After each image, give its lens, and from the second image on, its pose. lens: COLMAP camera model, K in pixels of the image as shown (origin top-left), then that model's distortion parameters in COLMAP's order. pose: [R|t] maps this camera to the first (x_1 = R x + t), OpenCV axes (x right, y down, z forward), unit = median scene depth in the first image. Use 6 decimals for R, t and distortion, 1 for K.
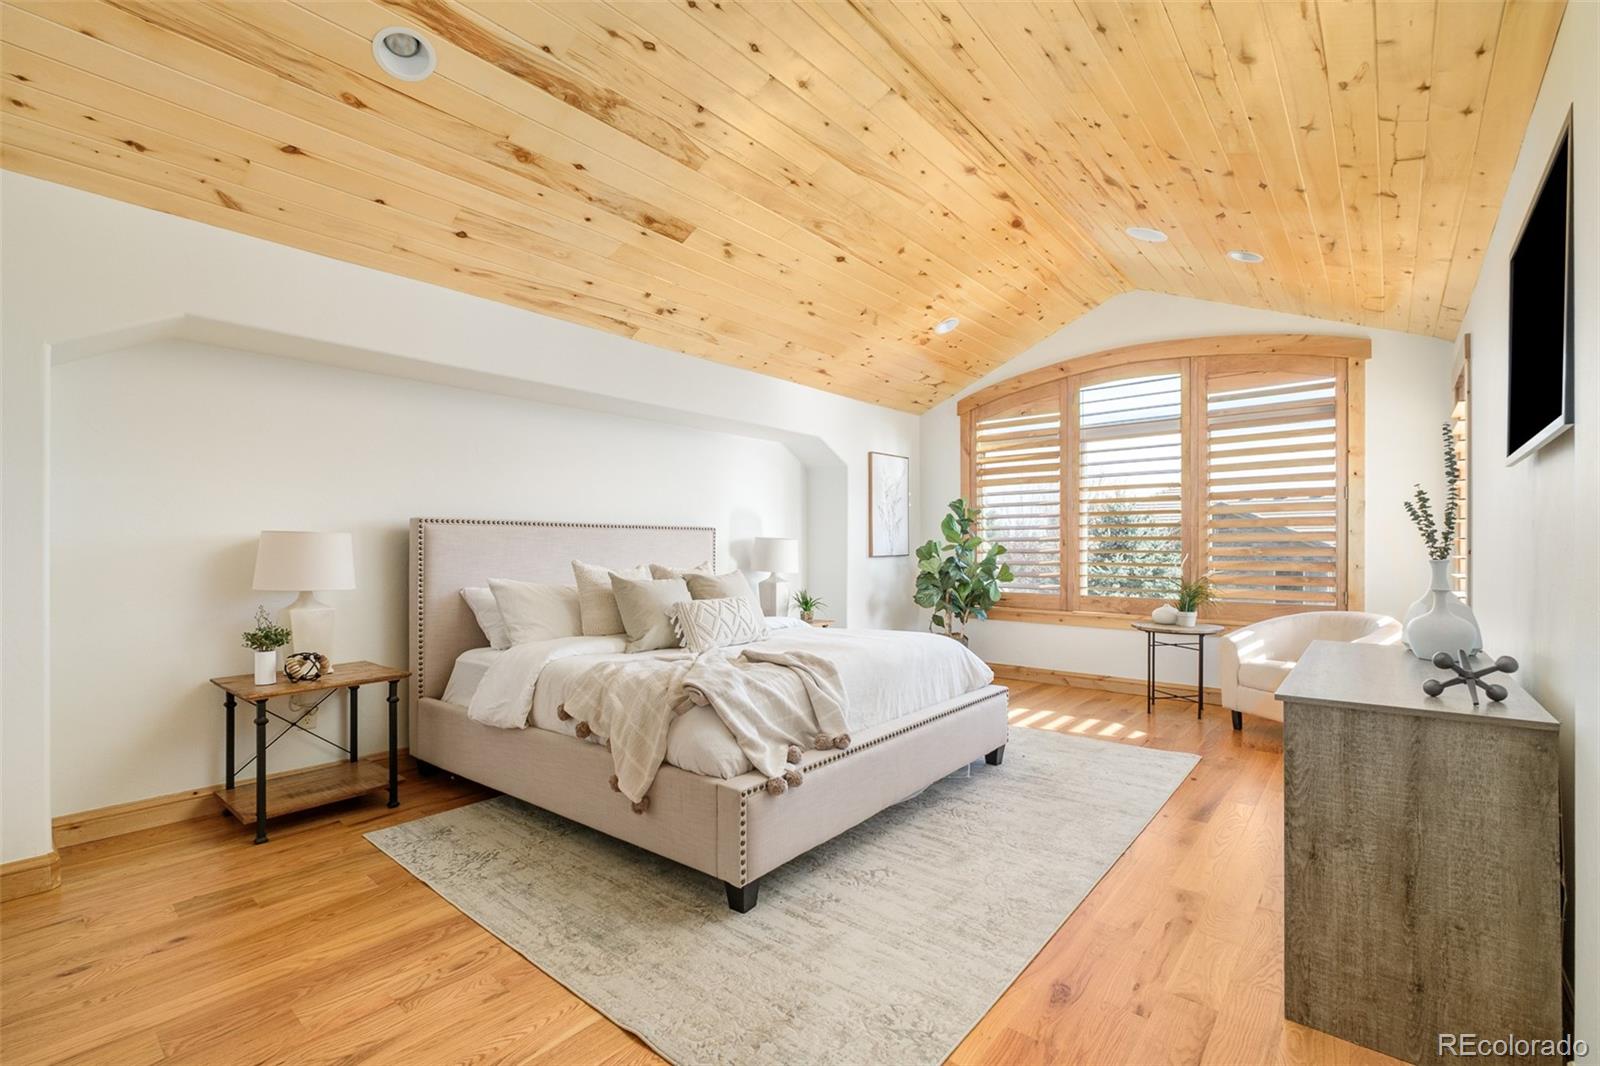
lens RADIAL K [[693.2, 0, 800.3], [0, 693.2, 543.0], [0, 0, 1]] dist [-0.008759, 0.000864]
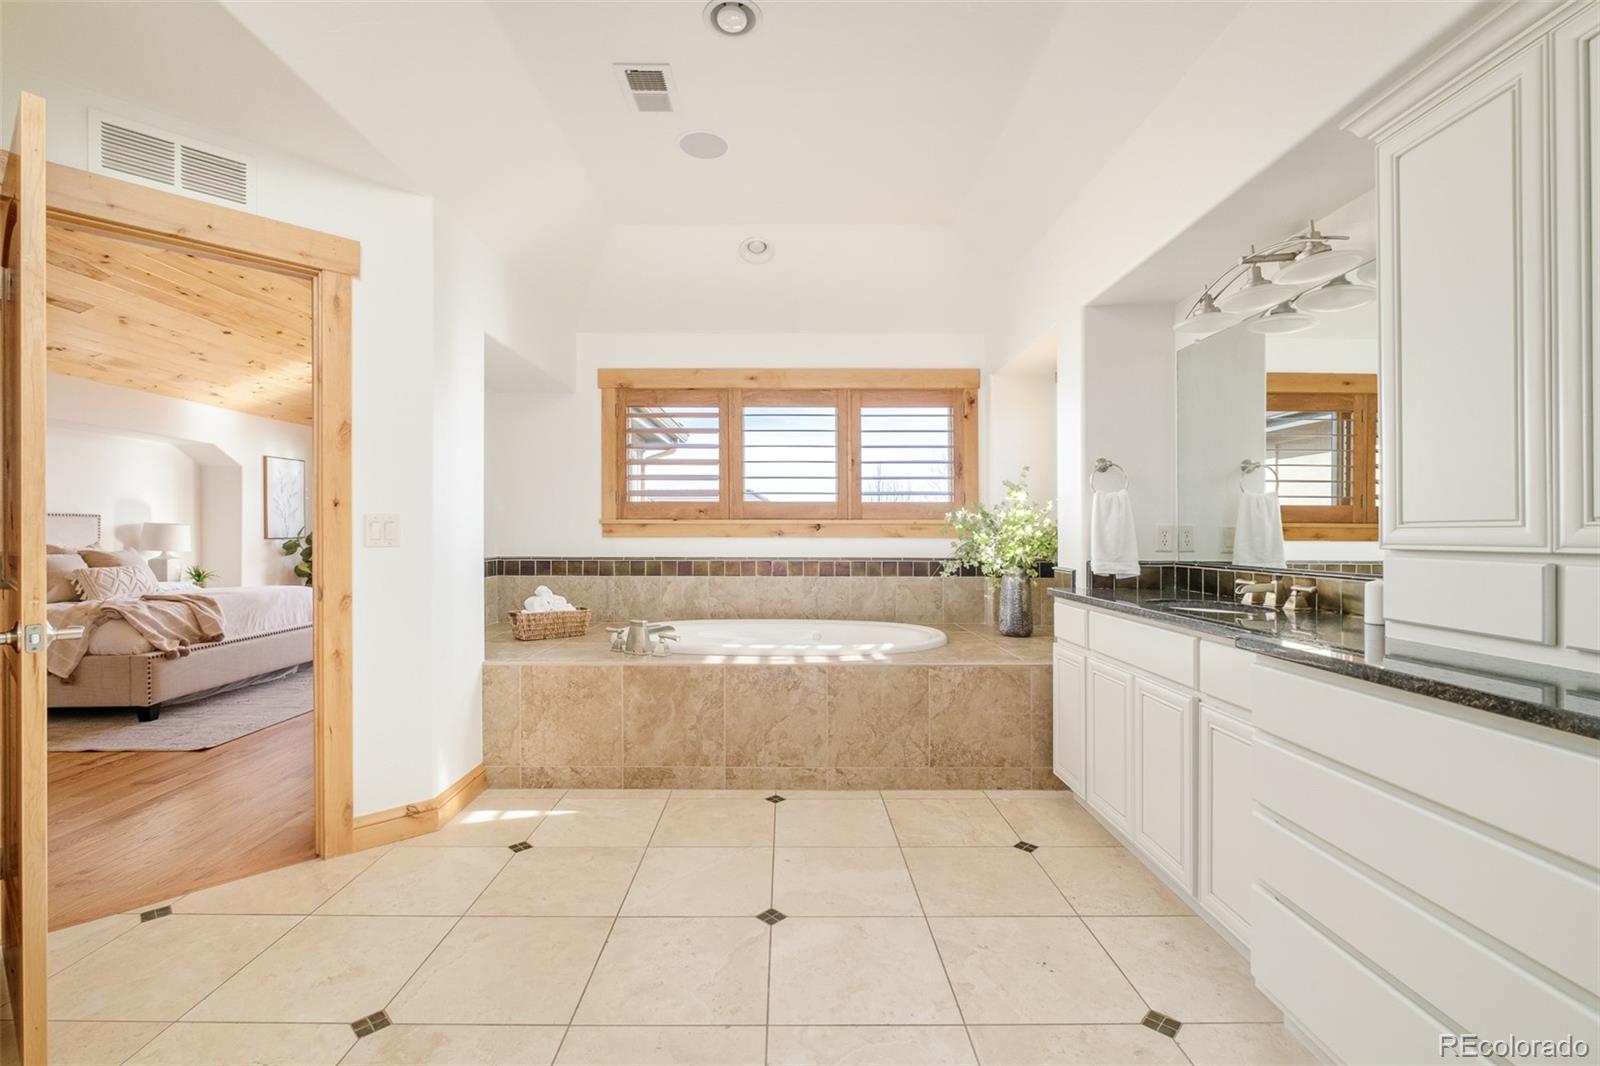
lens RADIAL K [[693.2, 0, 786.0], [0, 693.2, 537.5], [0, 0, 1]] dist [-0.008759, 0.000864]
pose [[0.763318, -0.002238, 0.646019, 0.022255], [-0.007919, 0.999886, 0.012821, -0.009576], [-0.645975, -0.014903, 0.763213, -1.033229]]
